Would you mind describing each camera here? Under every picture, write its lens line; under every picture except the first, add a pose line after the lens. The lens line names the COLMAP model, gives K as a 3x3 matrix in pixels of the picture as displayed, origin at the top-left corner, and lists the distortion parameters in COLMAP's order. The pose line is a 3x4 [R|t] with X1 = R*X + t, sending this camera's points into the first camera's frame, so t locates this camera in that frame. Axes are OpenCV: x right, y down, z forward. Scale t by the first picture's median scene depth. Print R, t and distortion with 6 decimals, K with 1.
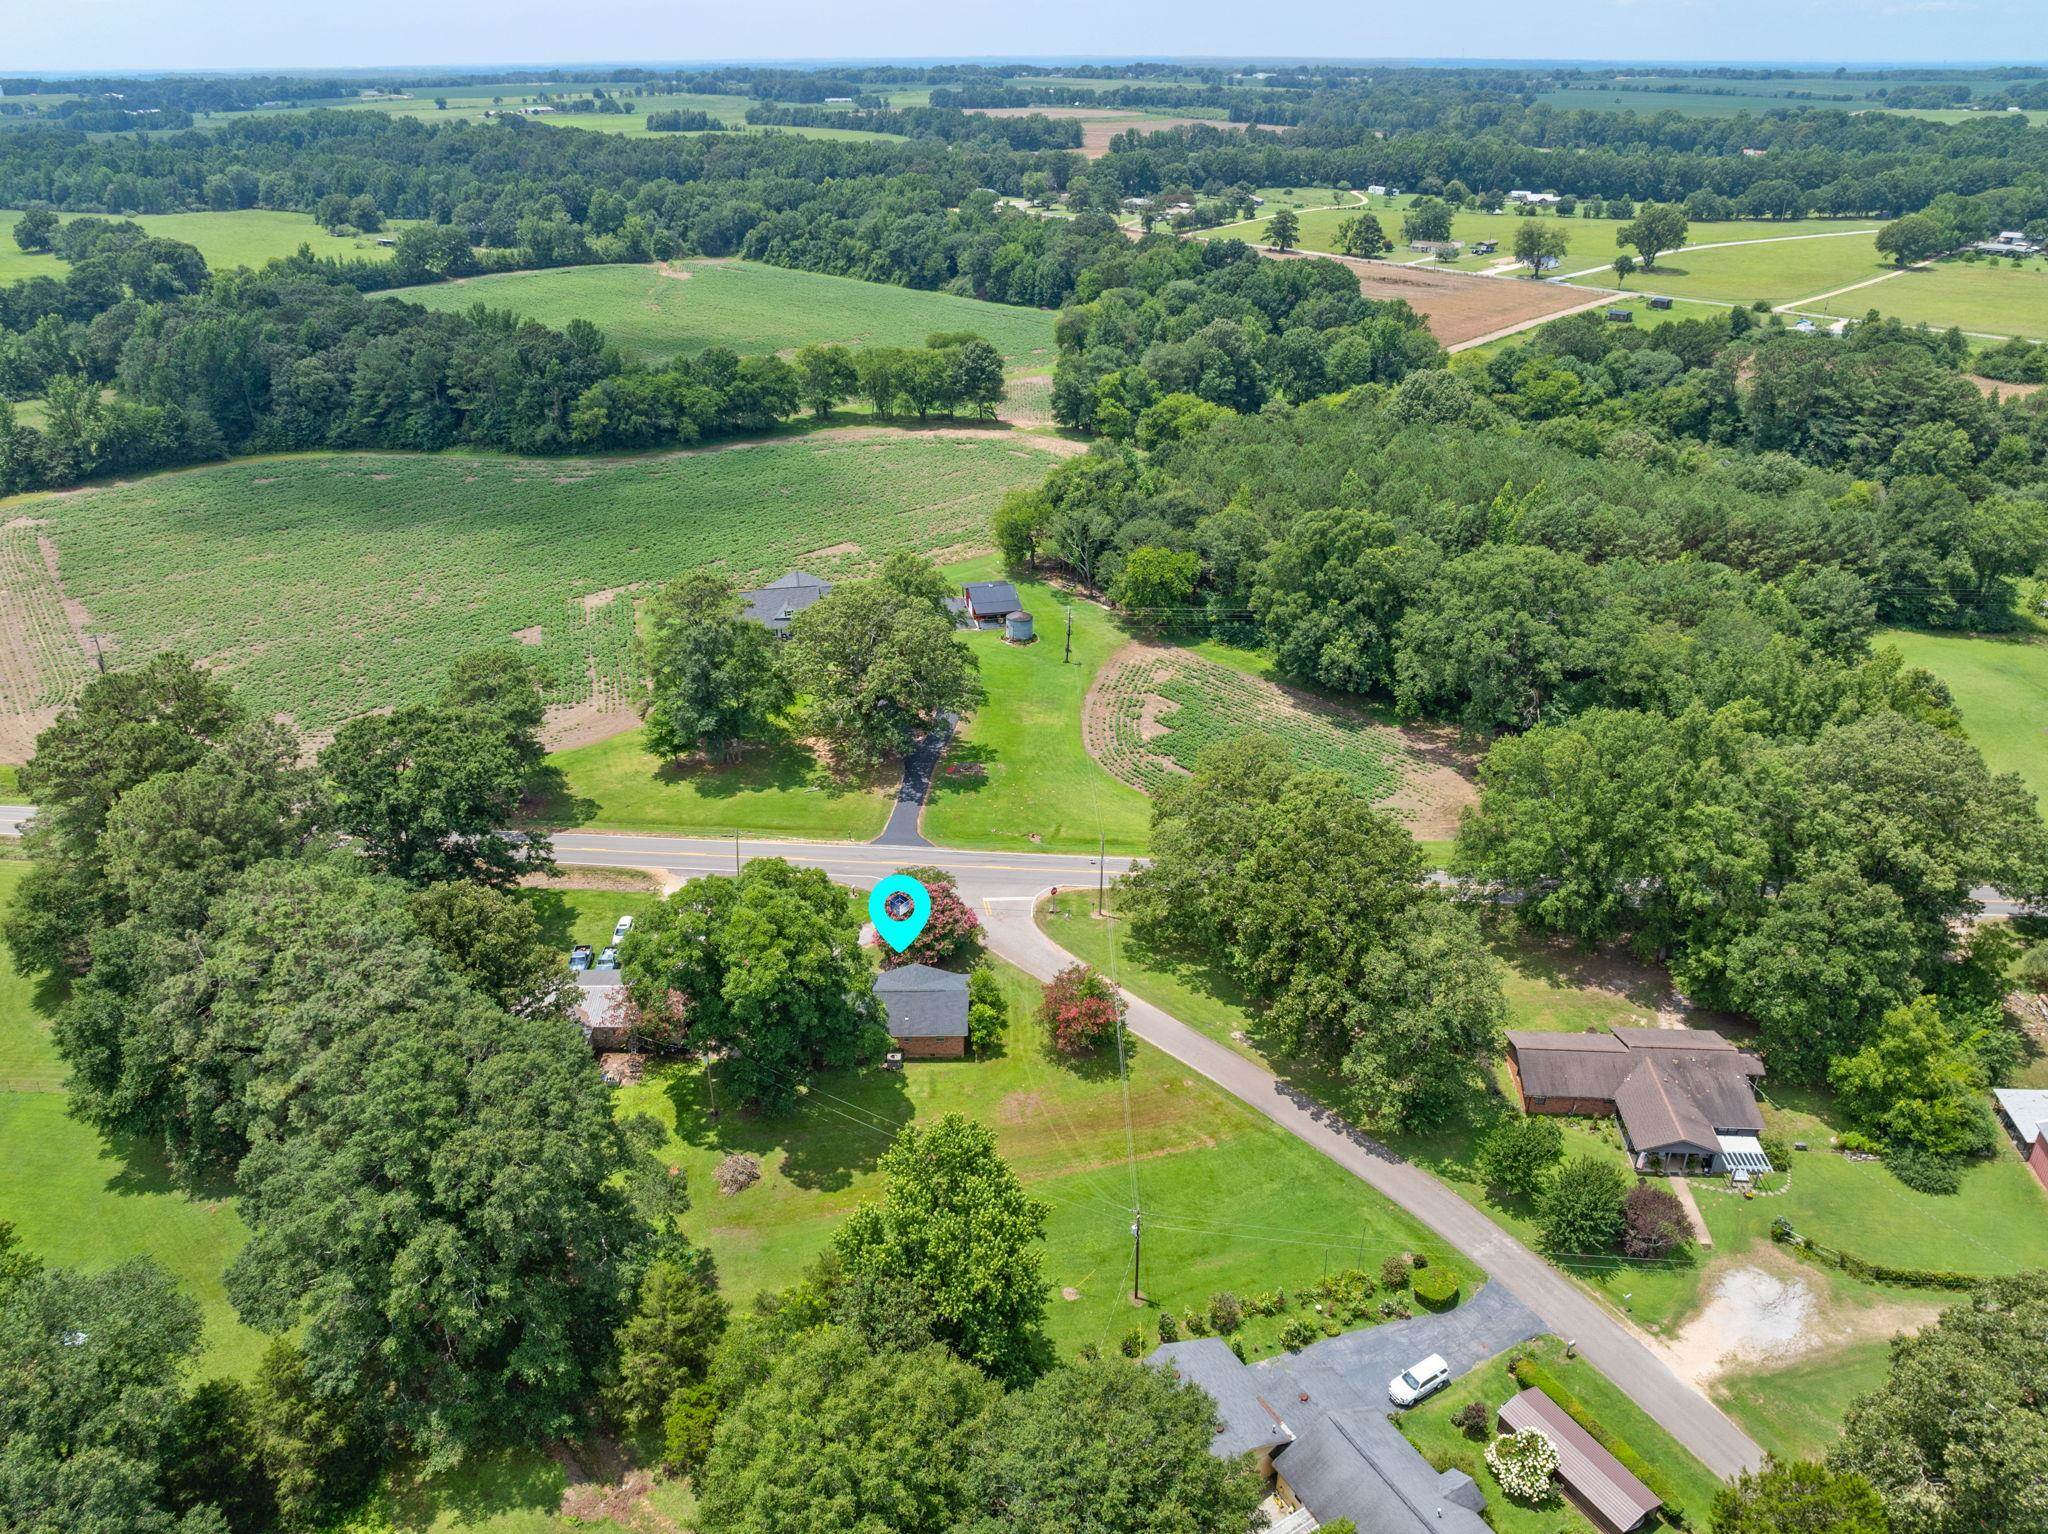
lens RADIAL K [[1440.4, 0, 1027.1], [0, 1440.4, 770.5], [0, 0, 1]] dist [-0.050531, 0.022378]
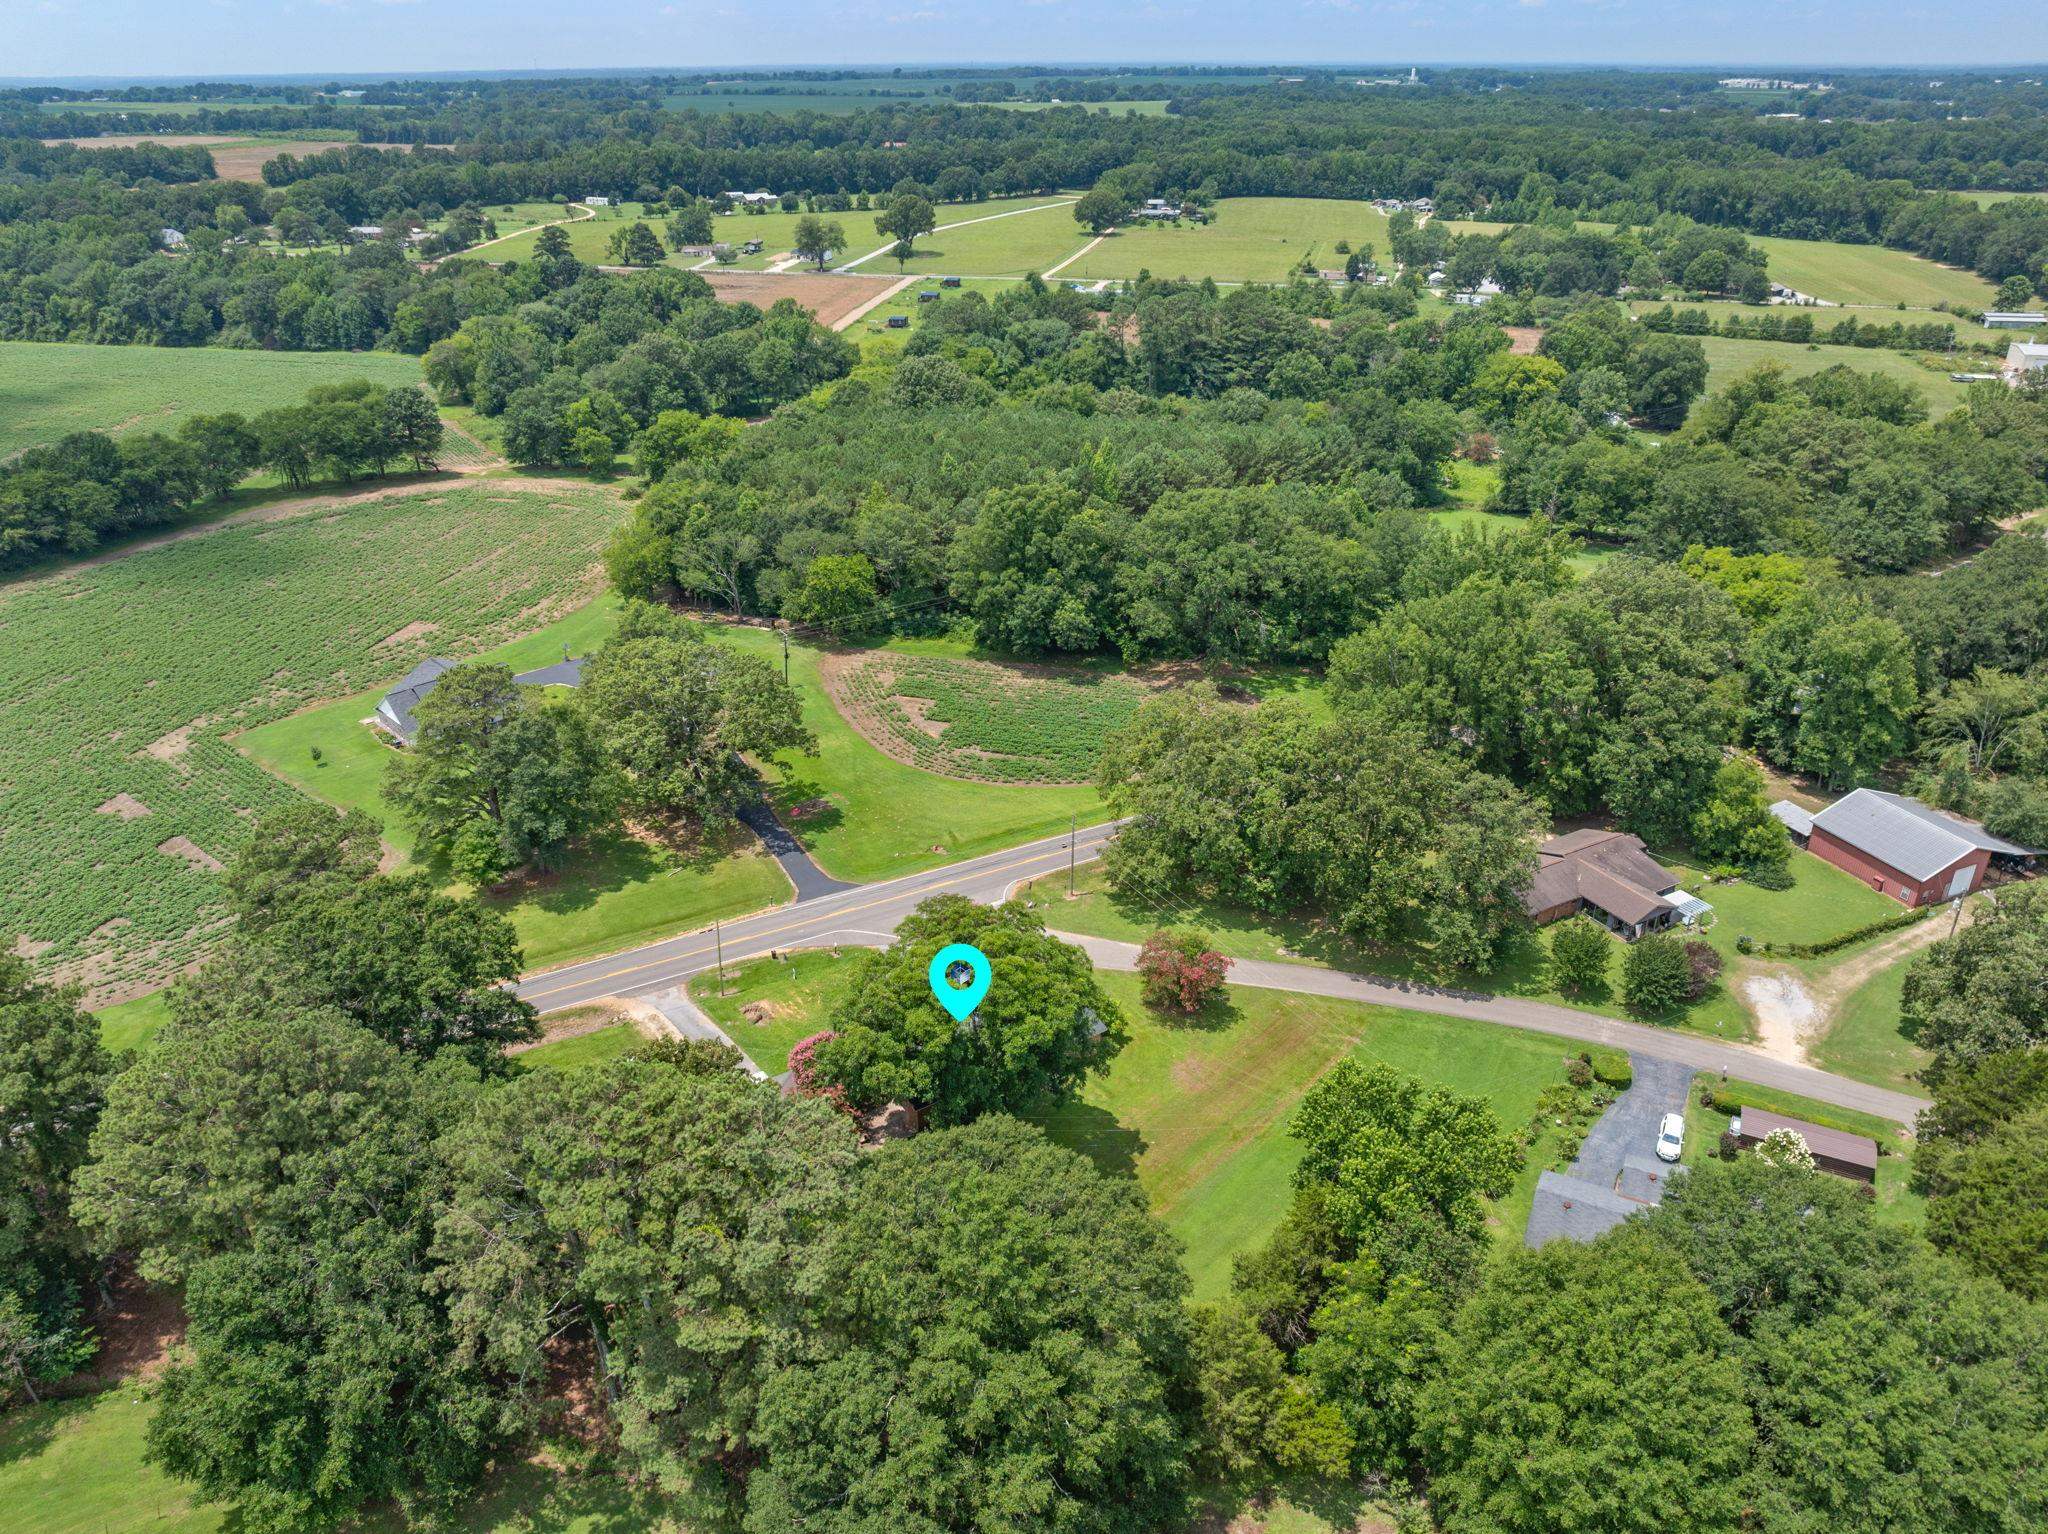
lens RADIAL K [[1440.4, 0, 1027.1], [0, 1440.4, 770.5], [0, 0, 1]] dist [-0.050531, 0.022378]
pose [[0.837059, -0.246079, 0.488648, -0.199461], [0.248918, 0.966640, 0.060392, -0.024258], [-0.487208, 0.071082, 0.870388, 0.052899]]
